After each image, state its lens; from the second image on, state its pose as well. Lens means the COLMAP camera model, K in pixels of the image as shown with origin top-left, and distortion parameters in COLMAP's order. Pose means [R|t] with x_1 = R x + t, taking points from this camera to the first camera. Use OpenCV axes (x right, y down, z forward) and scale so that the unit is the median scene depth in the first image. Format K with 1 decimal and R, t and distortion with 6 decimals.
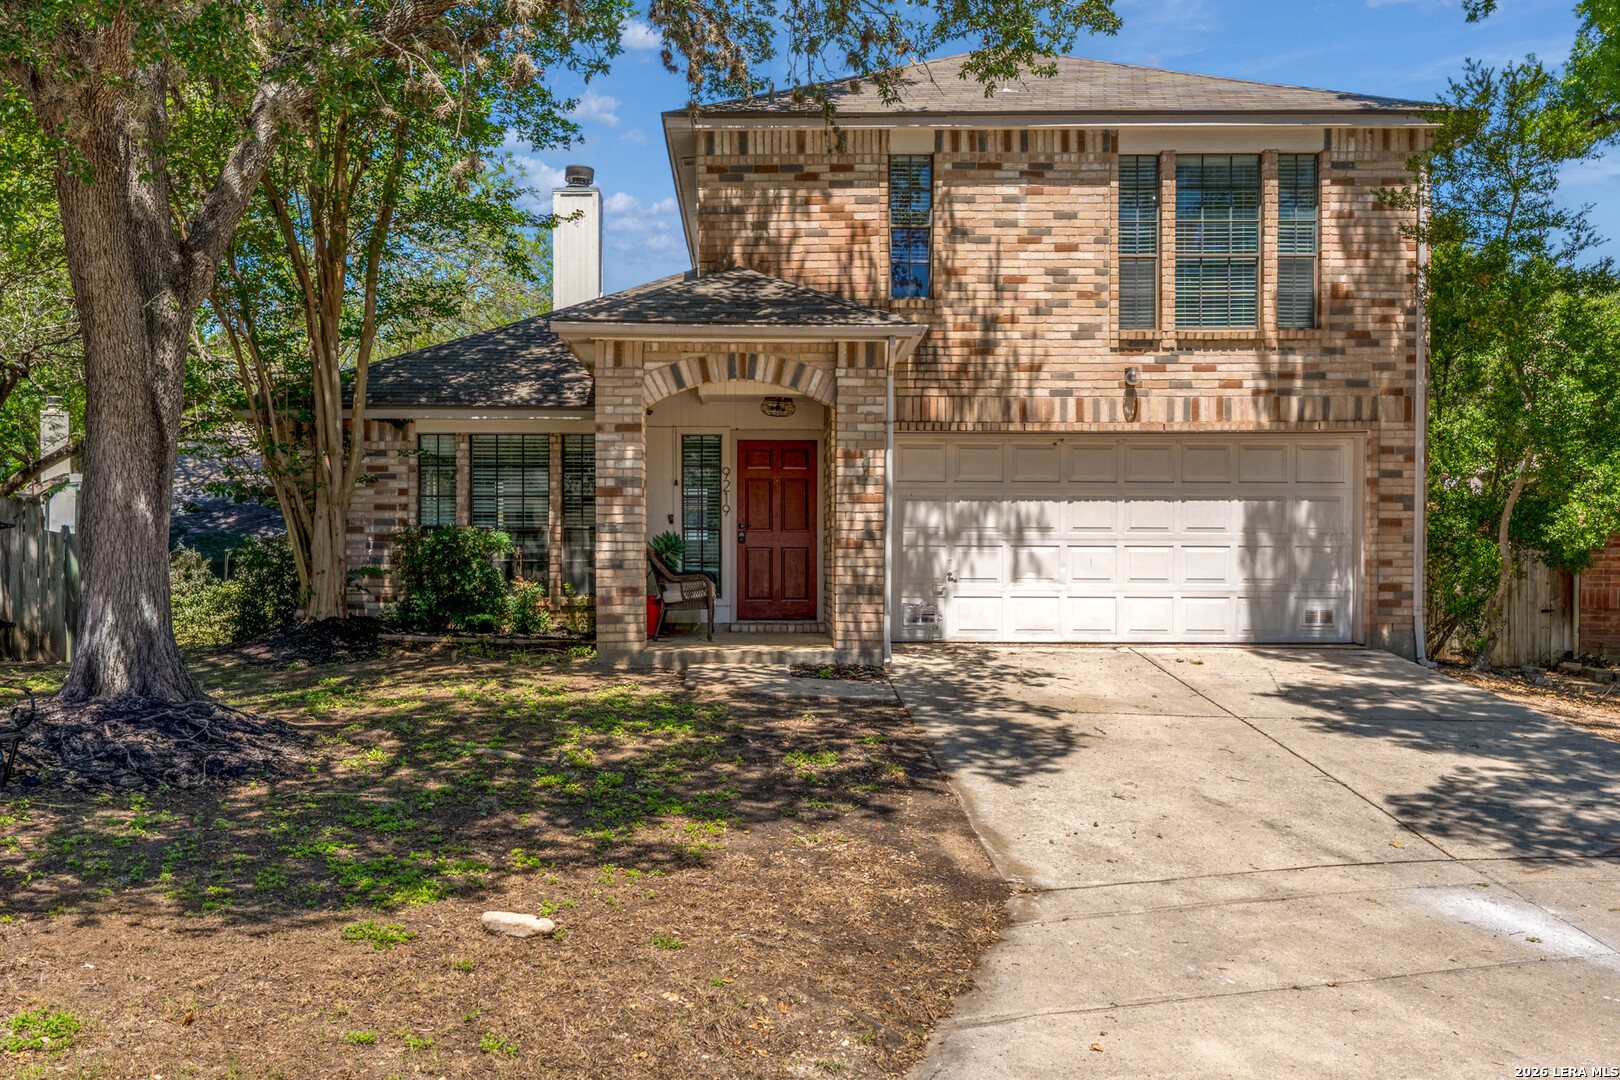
lens RADIAL K [[1365.2, 0, 801.0], [0, 1365.2, 552.3], [0, 0, 1]] dist [-0.020346, 0.004476]
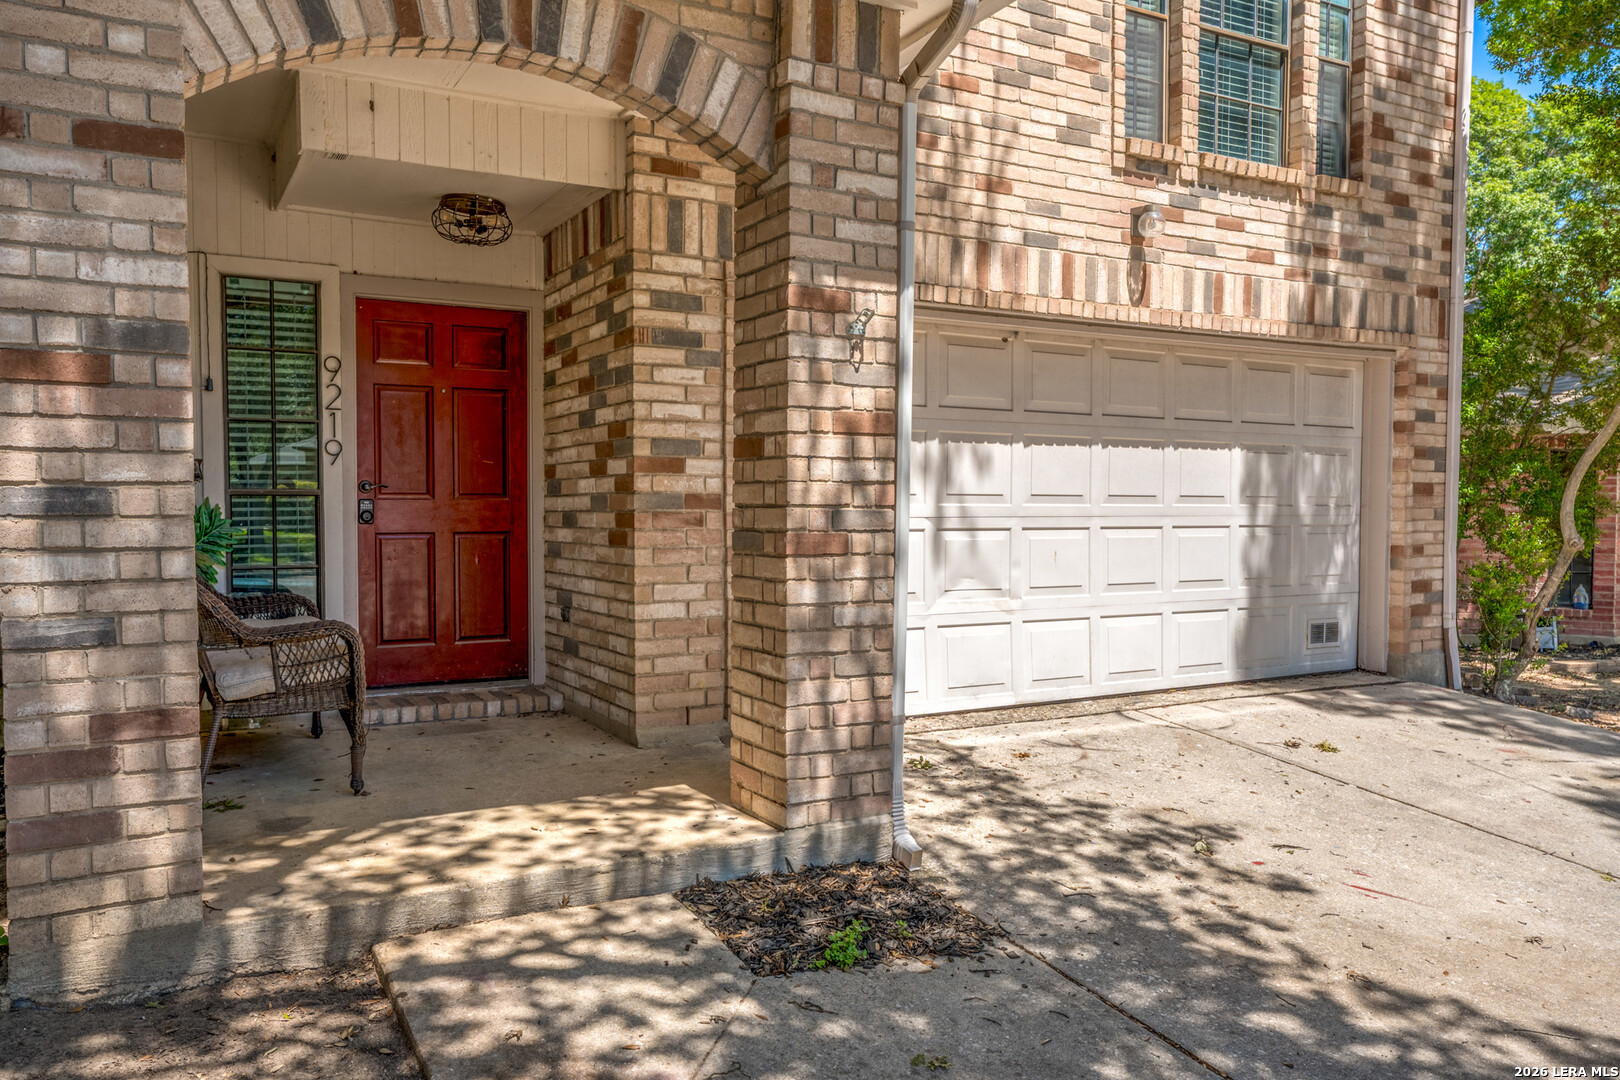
lens RADIAL K [[1162.4, 0, 789.5], [0, 1162.4, 539.0], [0, 0, 1]] dist [-0.011050, 0.015134]
pose [[0.894147, -0.013242, 0.447578, -0.099503], [-0.001496, 0.999469, 0.032559, -0.015722], [-0.447772, -0.029782, 0.893652, 0.637183]]
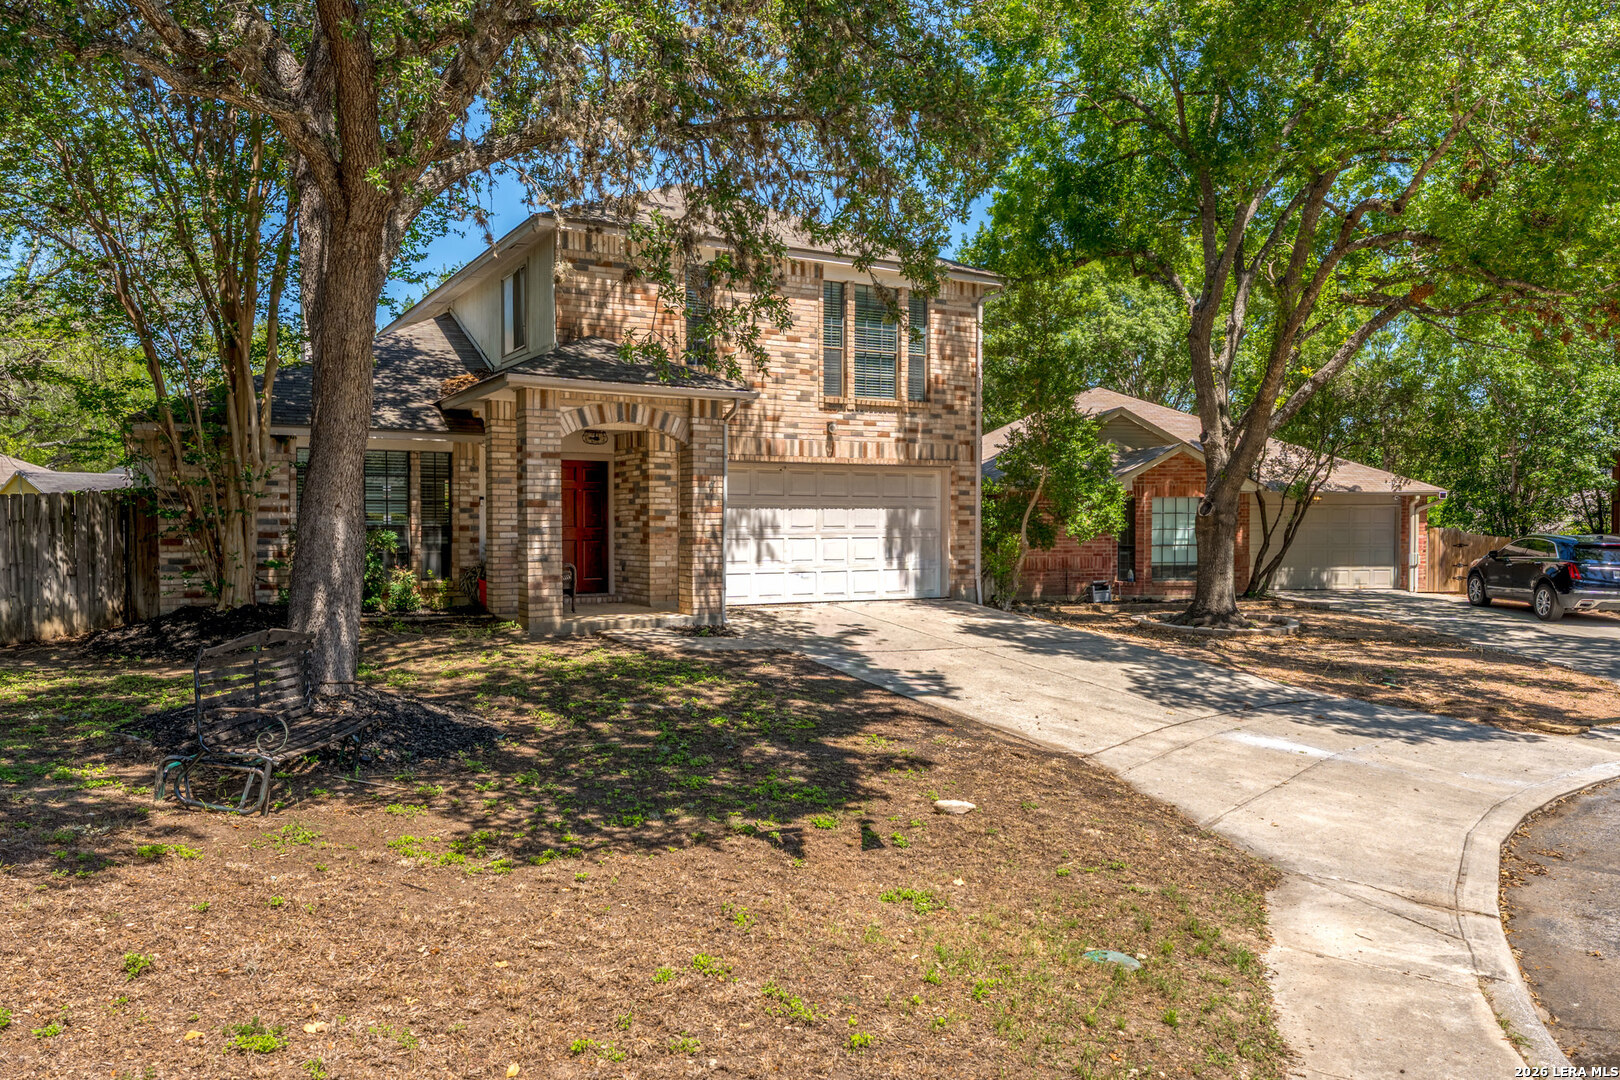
lens RADIAL K [[1029.9, 0, 767.1], [0, 1029.9, 532.4], [0, 0, 1]] dist [-0.018057, 0.003504]
pose [[0.885180, -0.005659, 0.465214, -0.357069], [0.001128, 0.999949, 0.010018, -0.023006], [-0.465247, -0.008343, 0.885142, 0.012835]]
